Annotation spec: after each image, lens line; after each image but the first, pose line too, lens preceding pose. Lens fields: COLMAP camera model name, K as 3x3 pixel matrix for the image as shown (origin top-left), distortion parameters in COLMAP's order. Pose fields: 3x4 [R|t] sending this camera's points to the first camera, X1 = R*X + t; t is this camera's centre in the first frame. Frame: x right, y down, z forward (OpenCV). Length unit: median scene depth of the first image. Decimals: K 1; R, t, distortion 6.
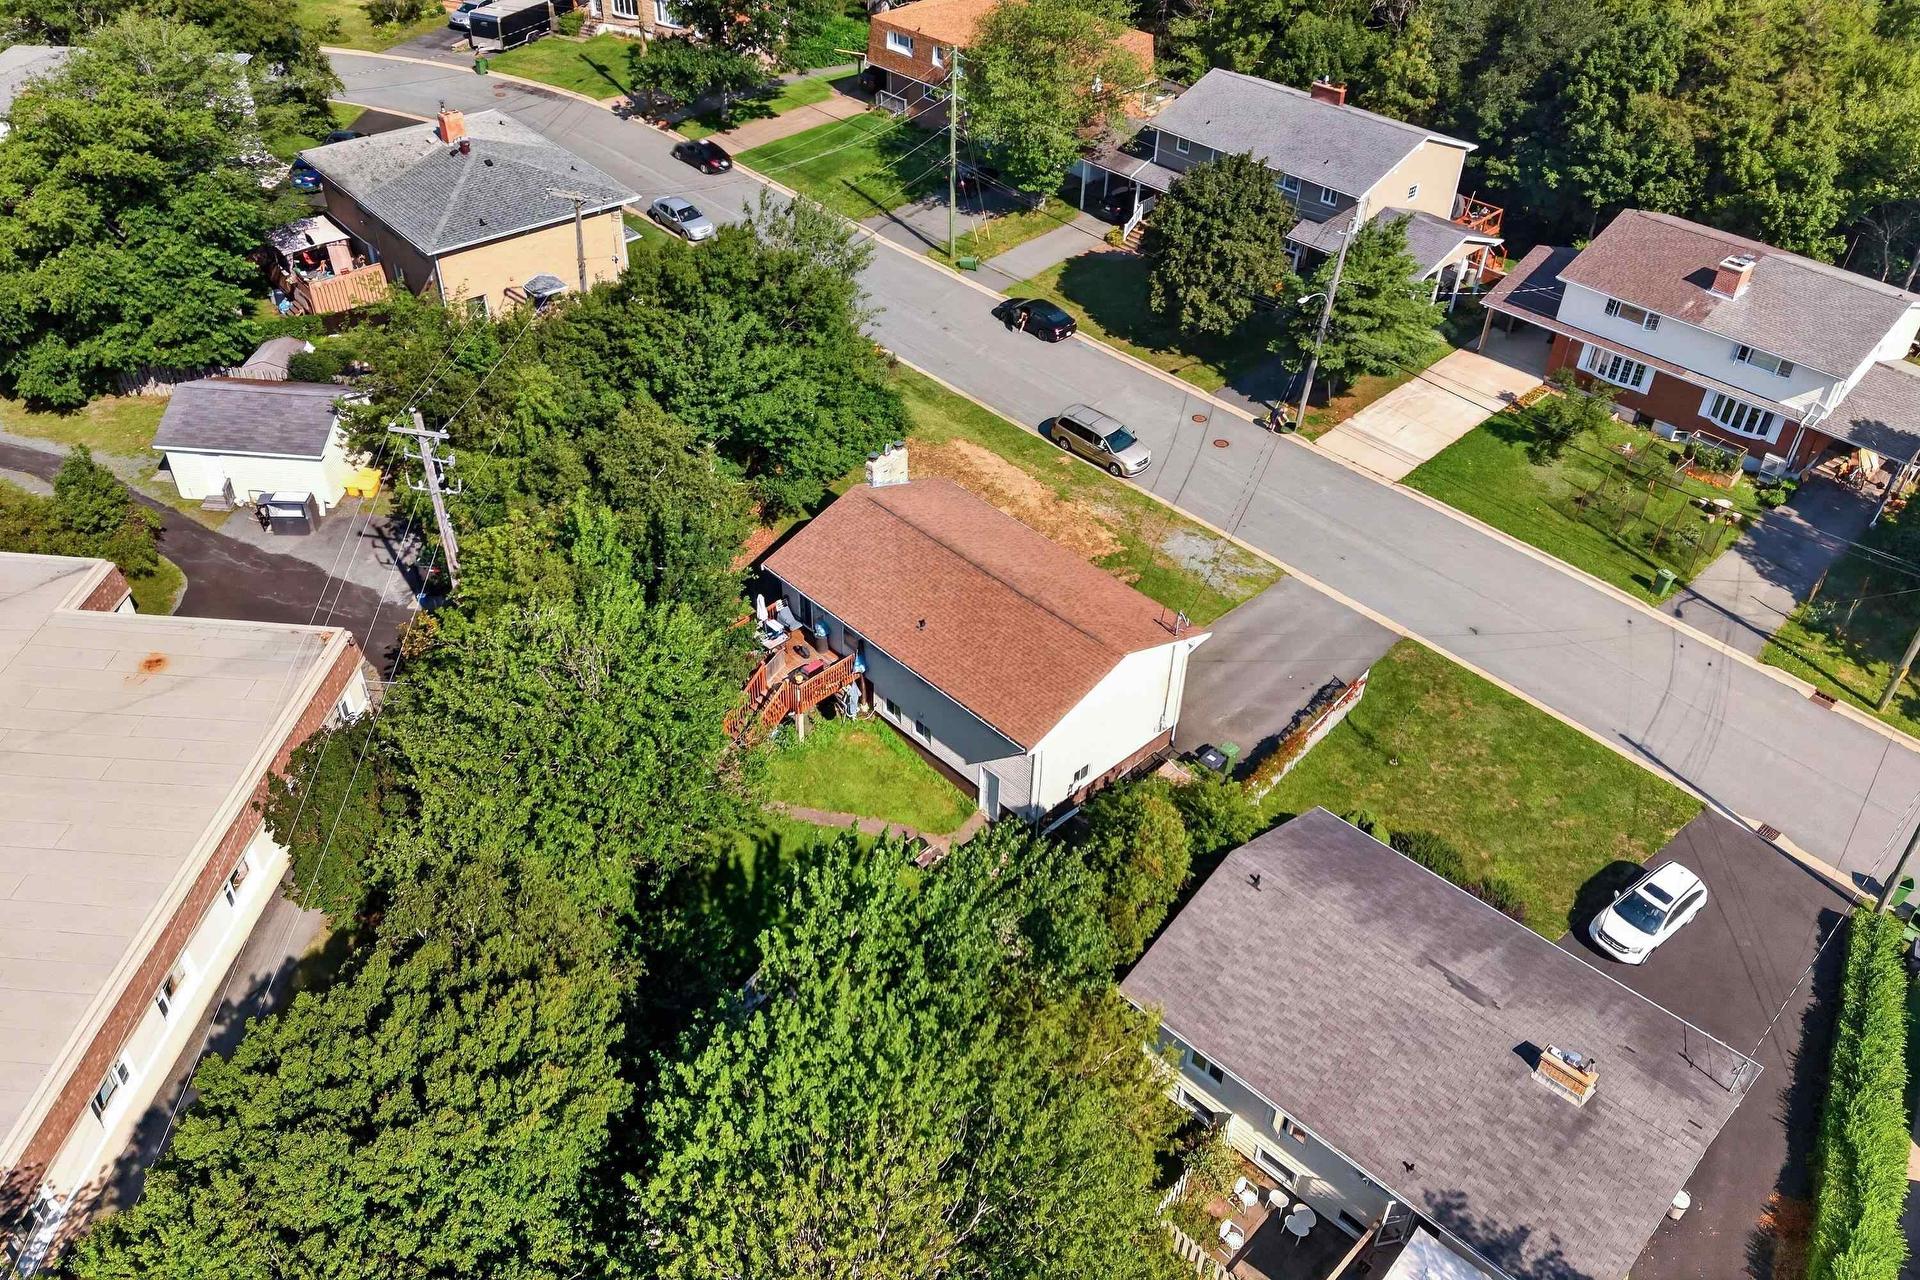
lens RADIAL K [[1487.8, 0, 964.2], [0, 1487.8, 648.6], [0, 0, 1]] dist [0.125401, -0.132189]
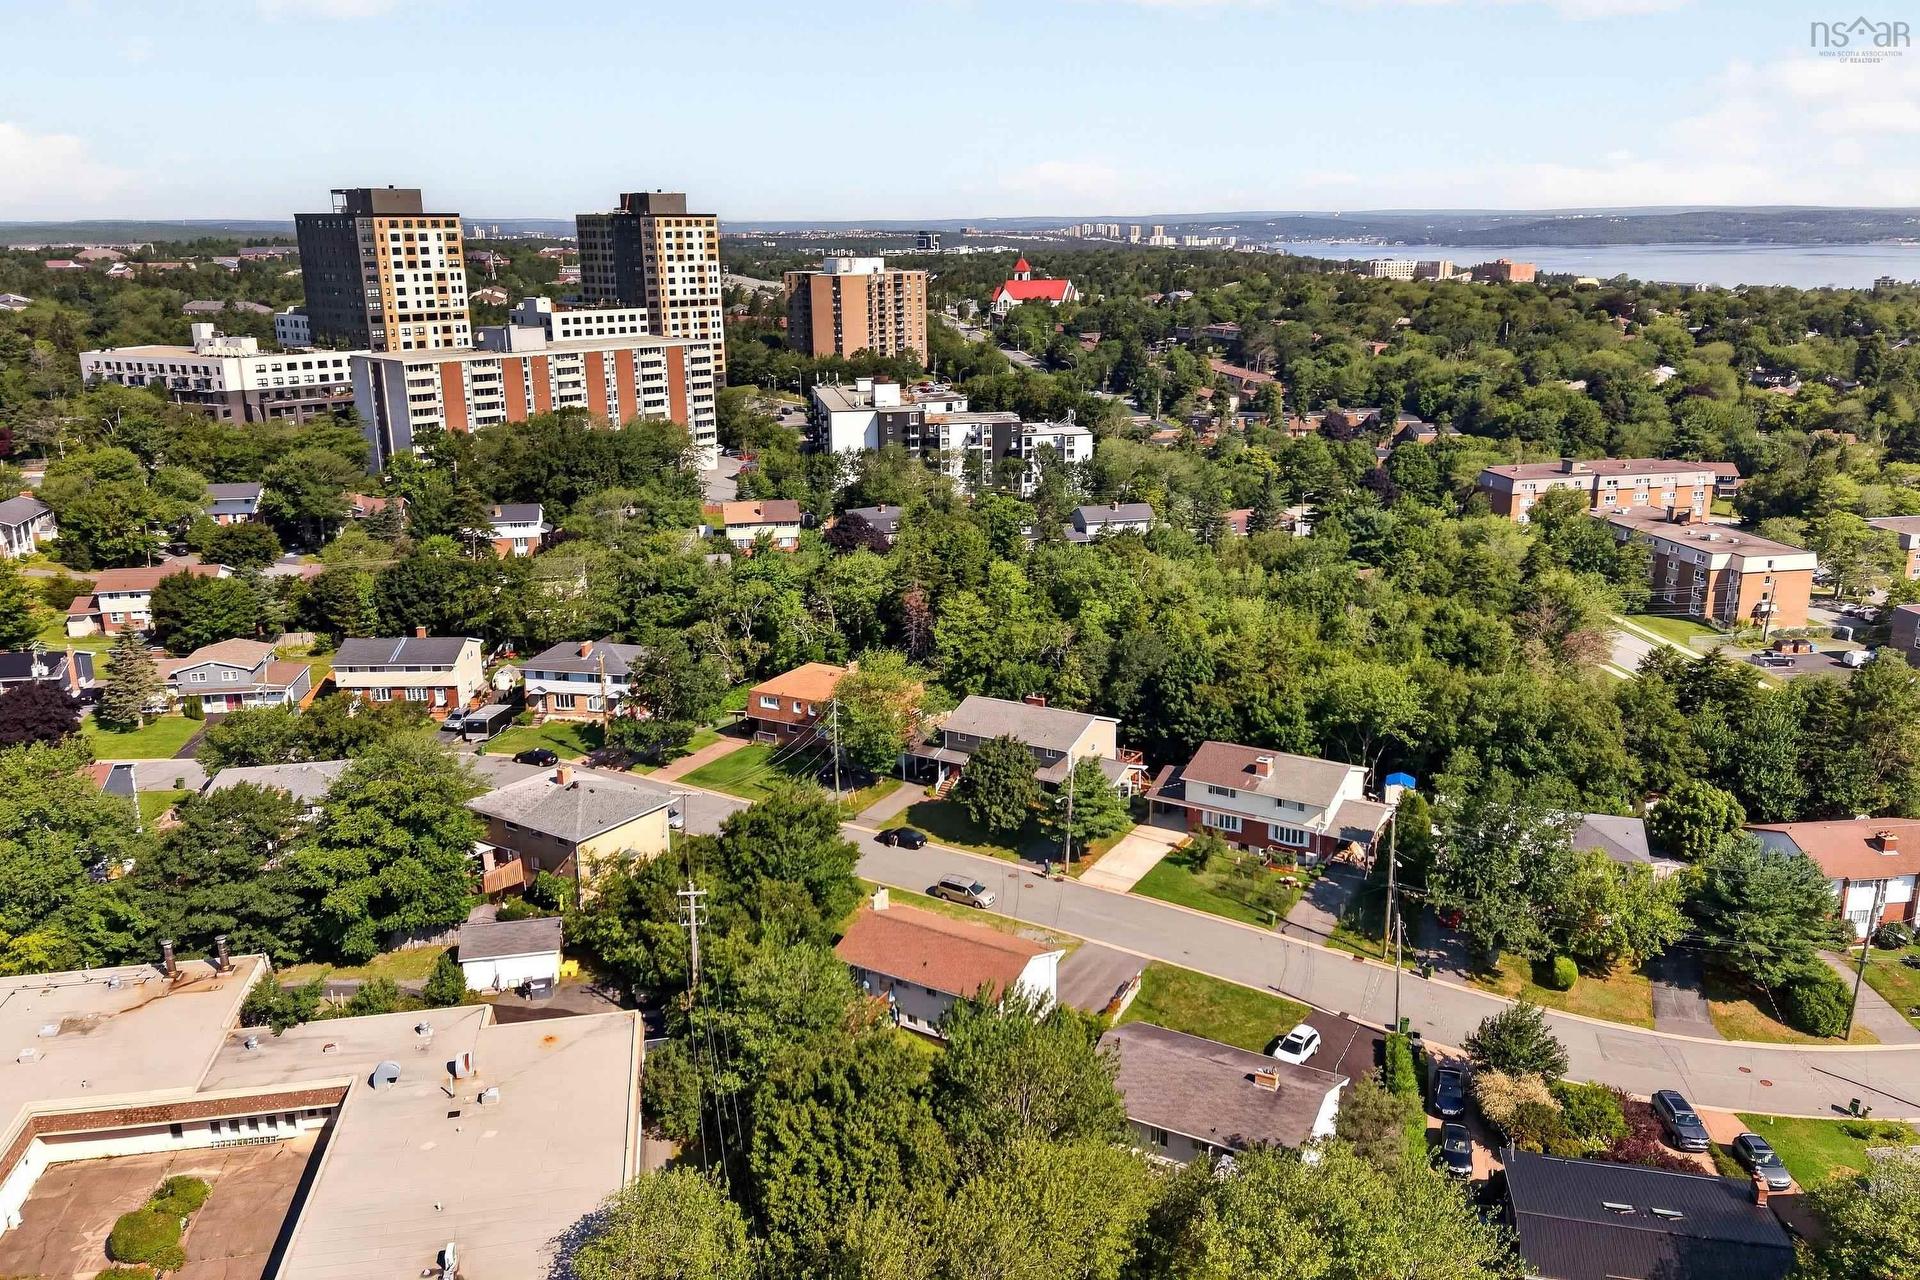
lens RADIAL K [[1487.8, 0, 964.2], [0, 1487.8, 648.6], [0, 0, 1]] dist [0.125401, -0.132189]
pose [[0.967471, -0.102797, 0.231157, -0.255534], [0.185711, 0.909055, -0.373001, 0.228948], [-0.171791, 0.403796, 0.898575, -0.621938]]
